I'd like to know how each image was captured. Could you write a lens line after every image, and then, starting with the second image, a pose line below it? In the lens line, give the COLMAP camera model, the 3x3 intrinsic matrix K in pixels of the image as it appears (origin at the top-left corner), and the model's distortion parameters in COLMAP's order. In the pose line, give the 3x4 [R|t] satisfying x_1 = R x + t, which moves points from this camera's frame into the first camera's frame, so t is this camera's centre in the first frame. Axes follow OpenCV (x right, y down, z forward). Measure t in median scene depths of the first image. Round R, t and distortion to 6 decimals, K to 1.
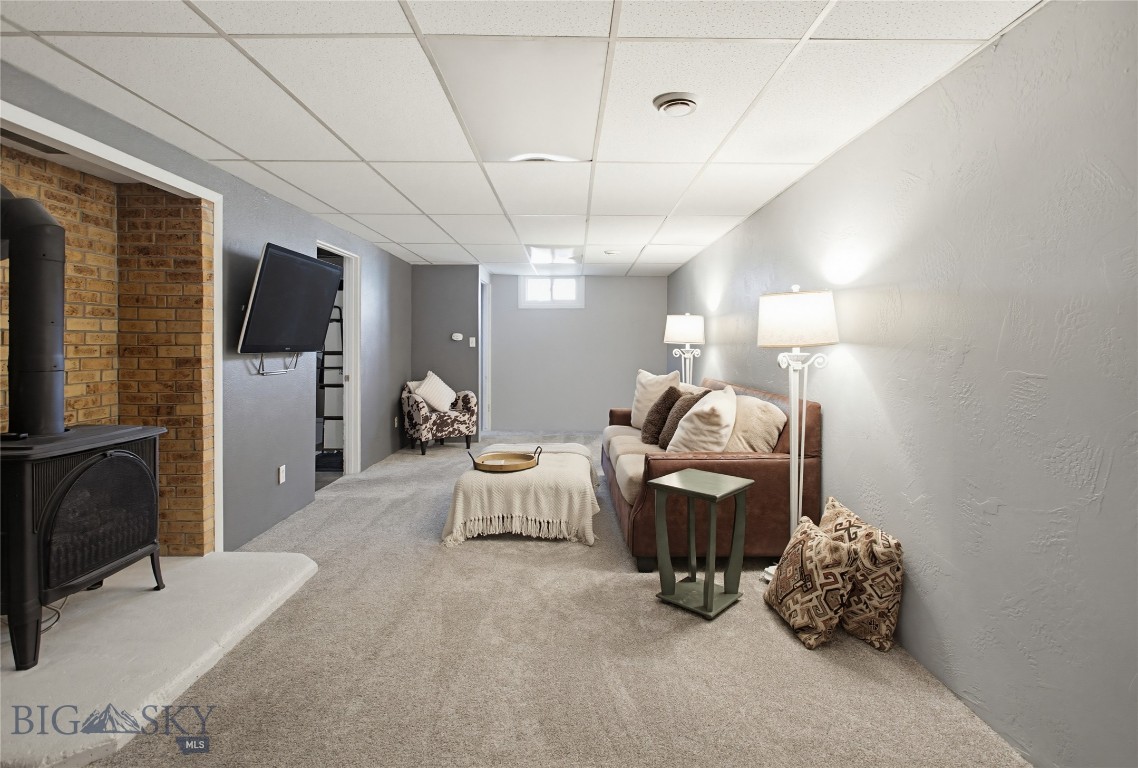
lens RADIAL K [[556.2, 0, 575.4], [0, 556.2, 352.1], [0, 0, 1]] dist [-0.009646, 0.003059]
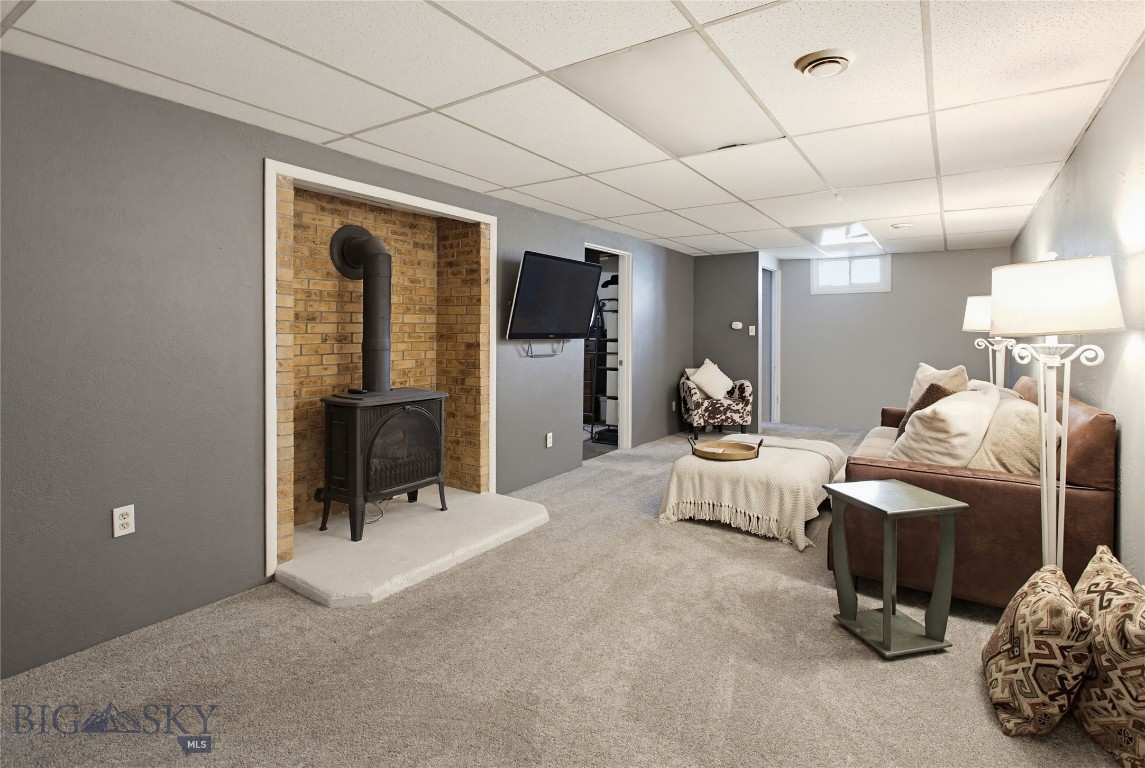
lens RADIAL K [[559.6, 0, 581.7], [0, 559.6, 335.3], [0, 0, 1]] dist [-0.009646, 0.003059]
pose [[0.830446, 0.002844, -0.557092, 0.268959], [-0.008605, 0.999933, -0.007723, 0.001186], [0.557033, 0.011207, 0.830415, 0.029316]]
